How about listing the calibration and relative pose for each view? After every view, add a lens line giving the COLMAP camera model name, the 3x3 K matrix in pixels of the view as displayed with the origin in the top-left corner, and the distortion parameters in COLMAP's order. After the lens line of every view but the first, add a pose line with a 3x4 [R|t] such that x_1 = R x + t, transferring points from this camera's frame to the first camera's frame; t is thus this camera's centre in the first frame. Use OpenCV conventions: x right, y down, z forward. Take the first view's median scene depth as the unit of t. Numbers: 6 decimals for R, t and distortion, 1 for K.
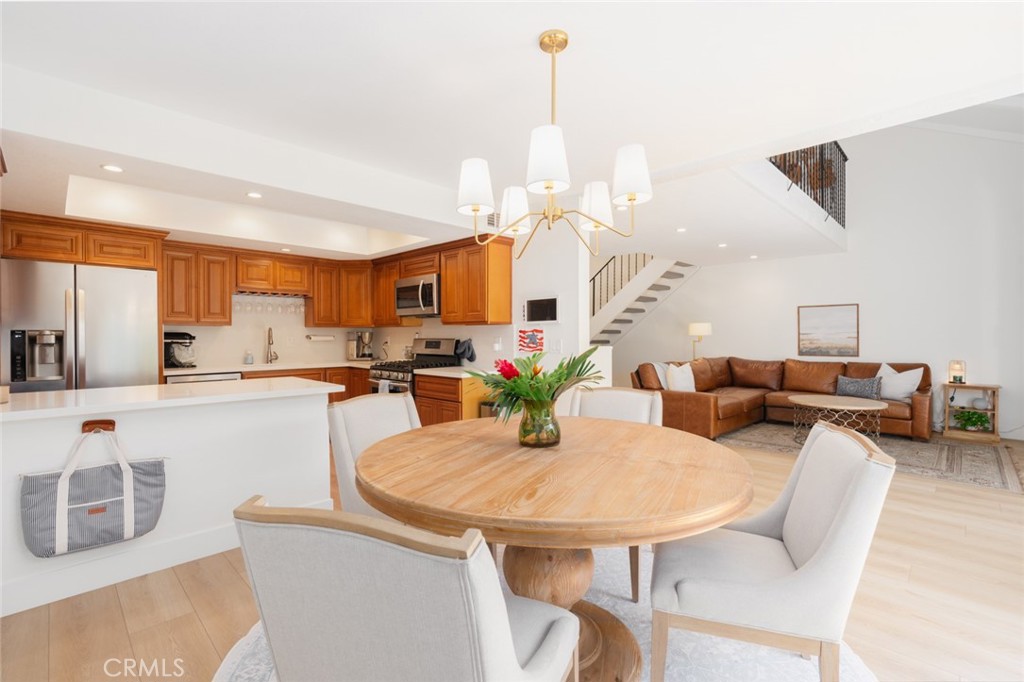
lens RADIAL K [[464.4, 0, 514.3], [0, 464.4, 340.5], [0, 0, 1]] dist [-0.003670, 0.000930]
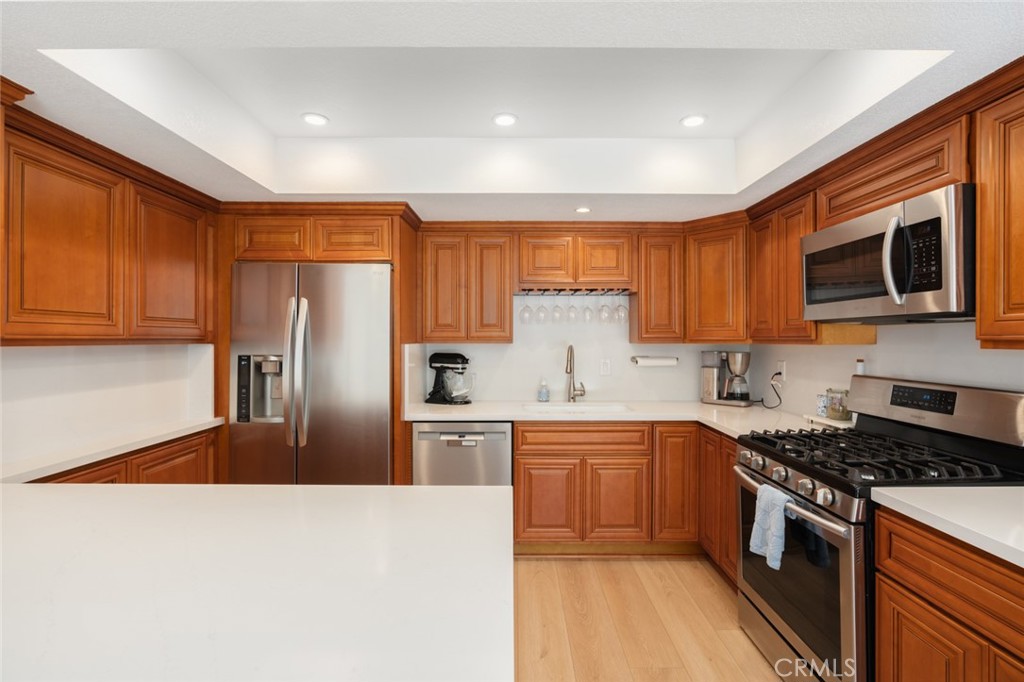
lens RADIAL K [[464.4, 0, 514.3], [0, 464.4, 340.5], [0, 0, 1]] dist [-0.003670, 0.000930]
pose [[0.705836, 0.003680, -0.708366, -0.143204], [-0.008774, 0.999955, -0.003548, -0.032000], [0.708321, 0.008720, 0.705837, 0.519124]]
